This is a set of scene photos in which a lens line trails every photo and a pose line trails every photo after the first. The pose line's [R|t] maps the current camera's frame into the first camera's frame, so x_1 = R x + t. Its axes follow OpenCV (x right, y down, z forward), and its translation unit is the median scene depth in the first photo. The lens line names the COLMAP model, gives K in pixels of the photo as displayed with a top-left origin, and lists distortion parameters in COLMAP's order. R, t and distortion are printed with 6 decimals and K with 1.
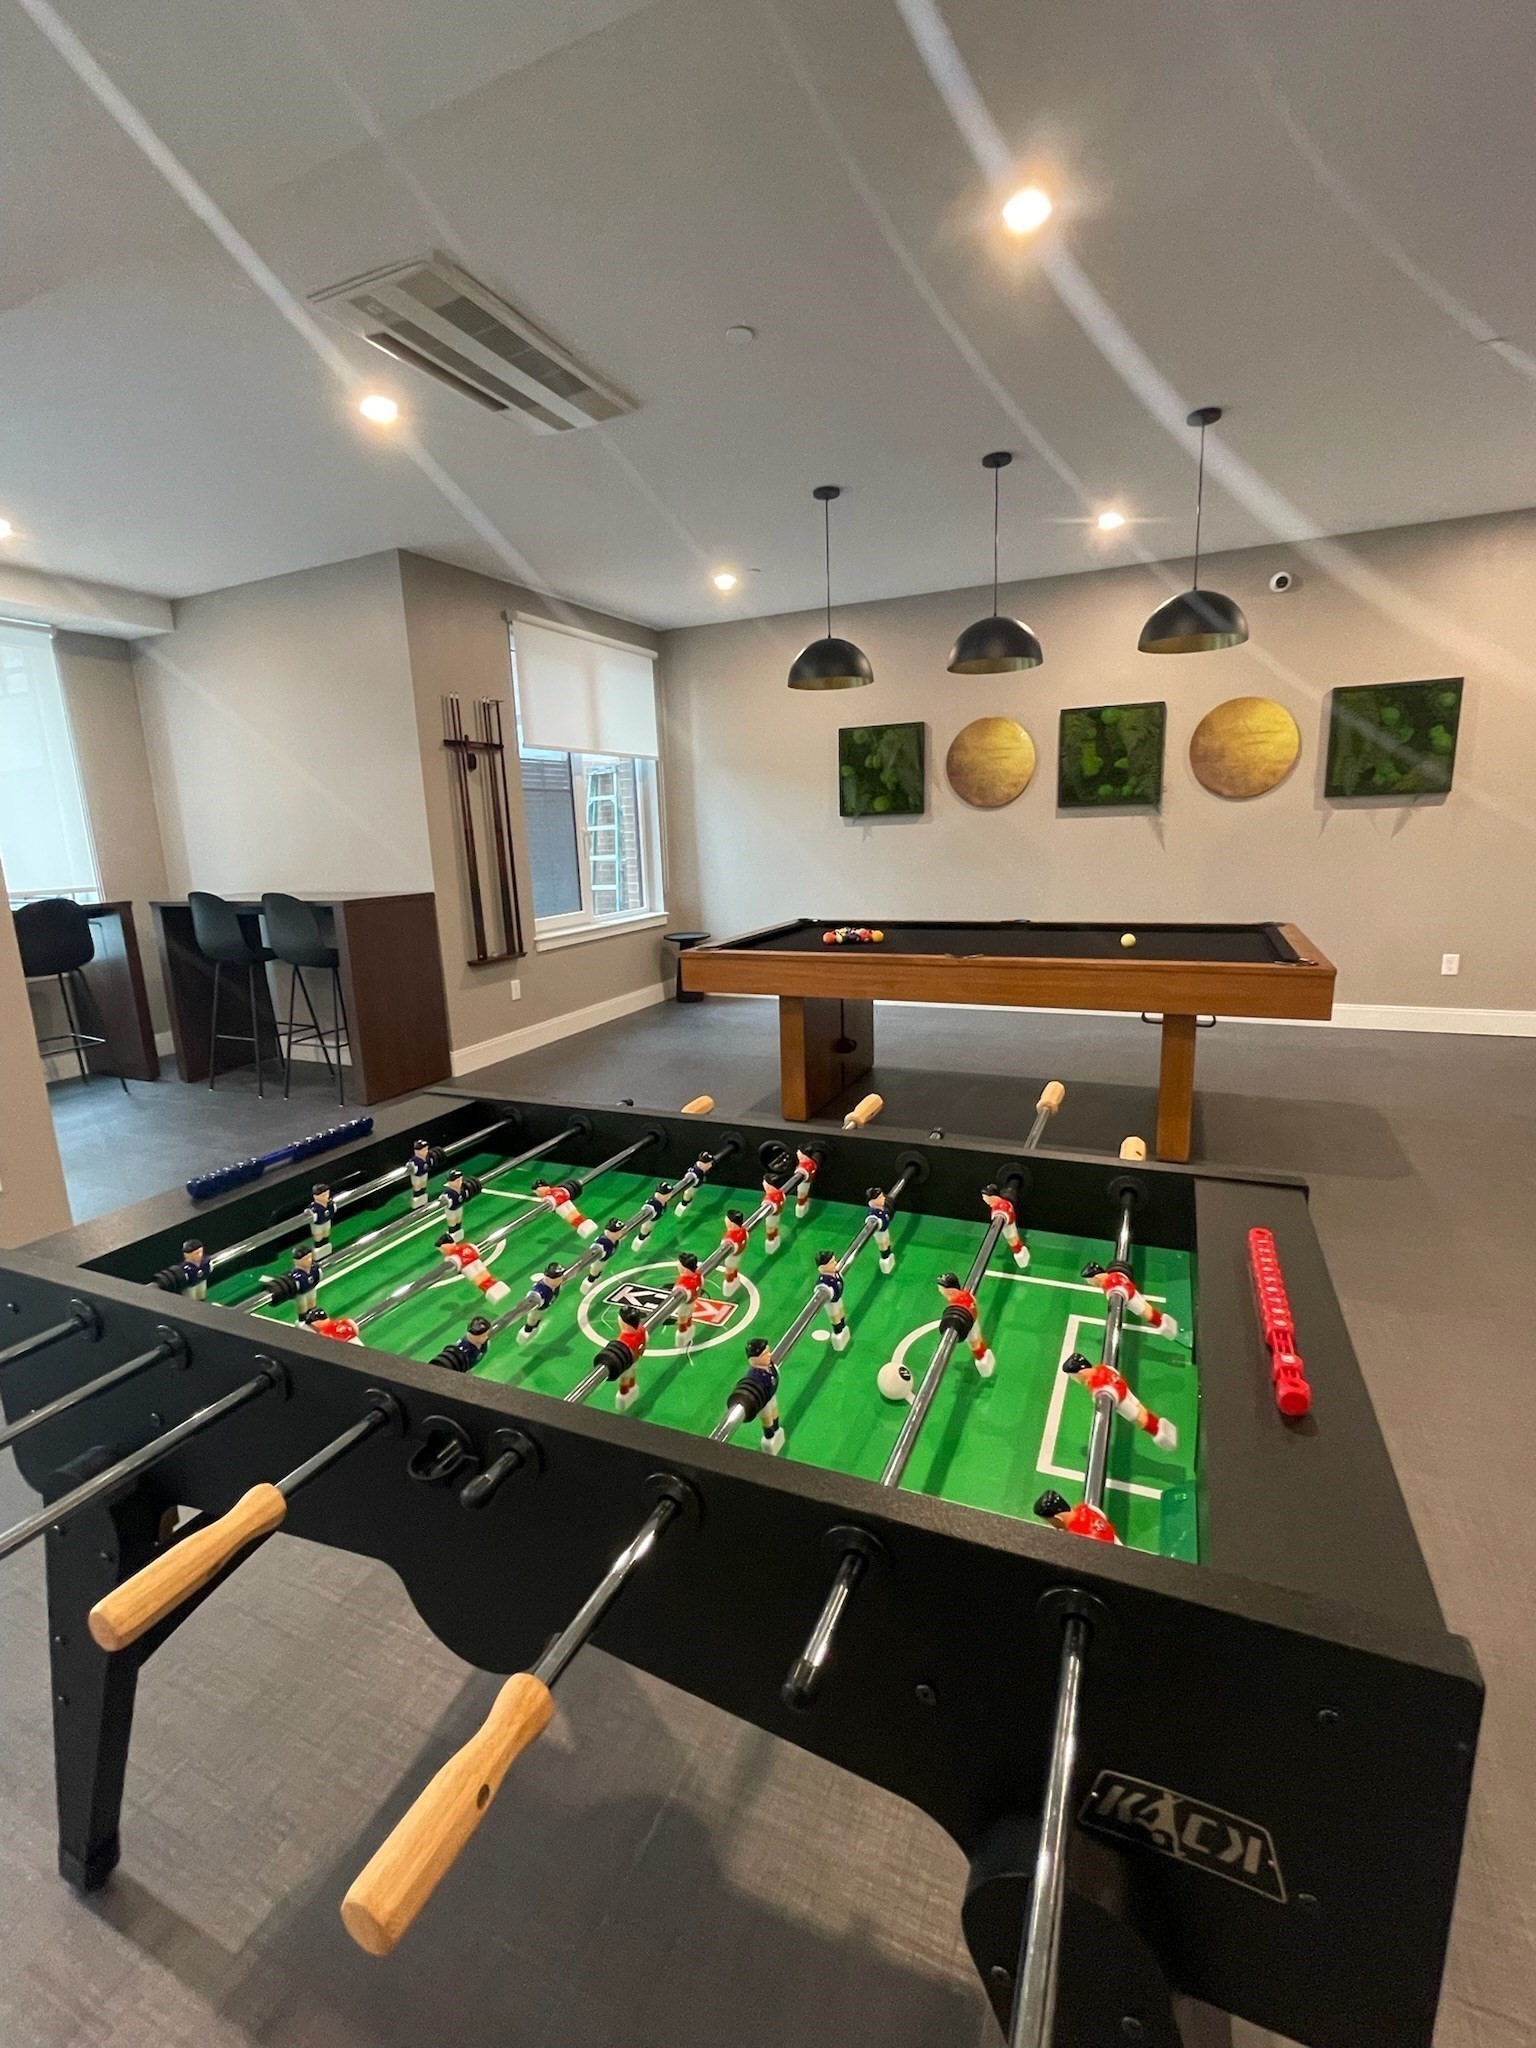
lens RADIAL K [[895.0, 0, 767.9], [0, 895.0, 1022.9], [0, 0, 1]] dist [-0.033916, -0.000435]
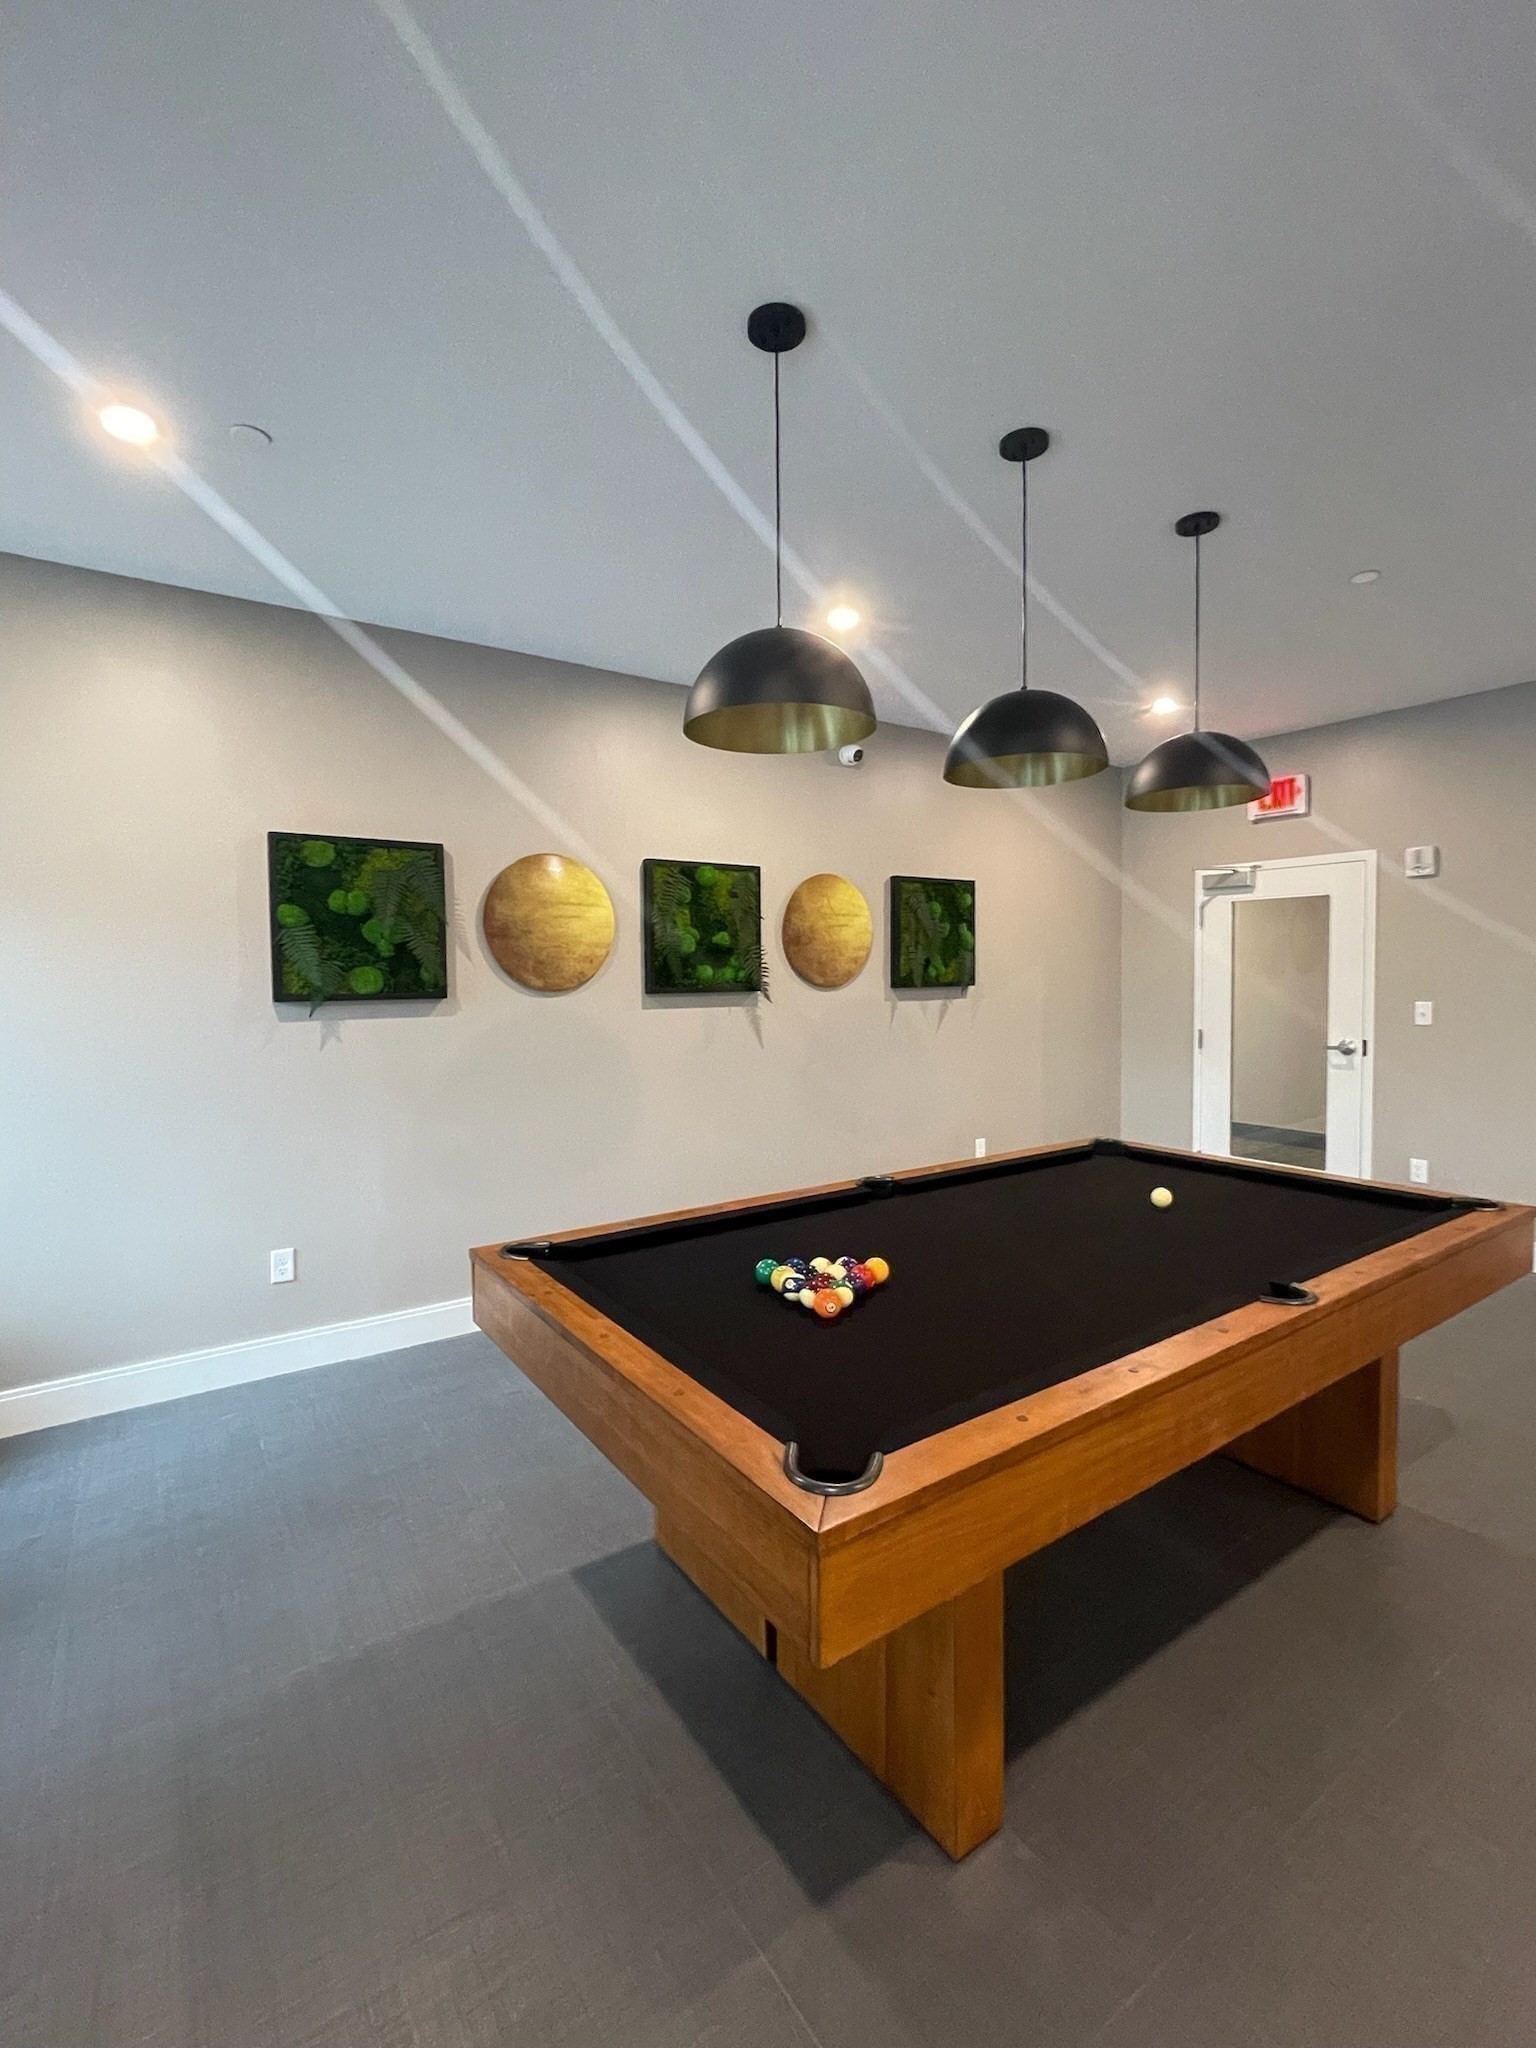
lens RADIAL K [[895.0, 0, 771.3], [0, 895.0, 1016.0], [0, 0, 1]] dist [-0.033916, -0.000435]
pose [[0.508702, 0.001252, 0.860942, -0.233411], [0.178251, 0.978178, -0.106745, -0.138244], [-0.842288, 0.207765, 0.497378, 0.597035]]
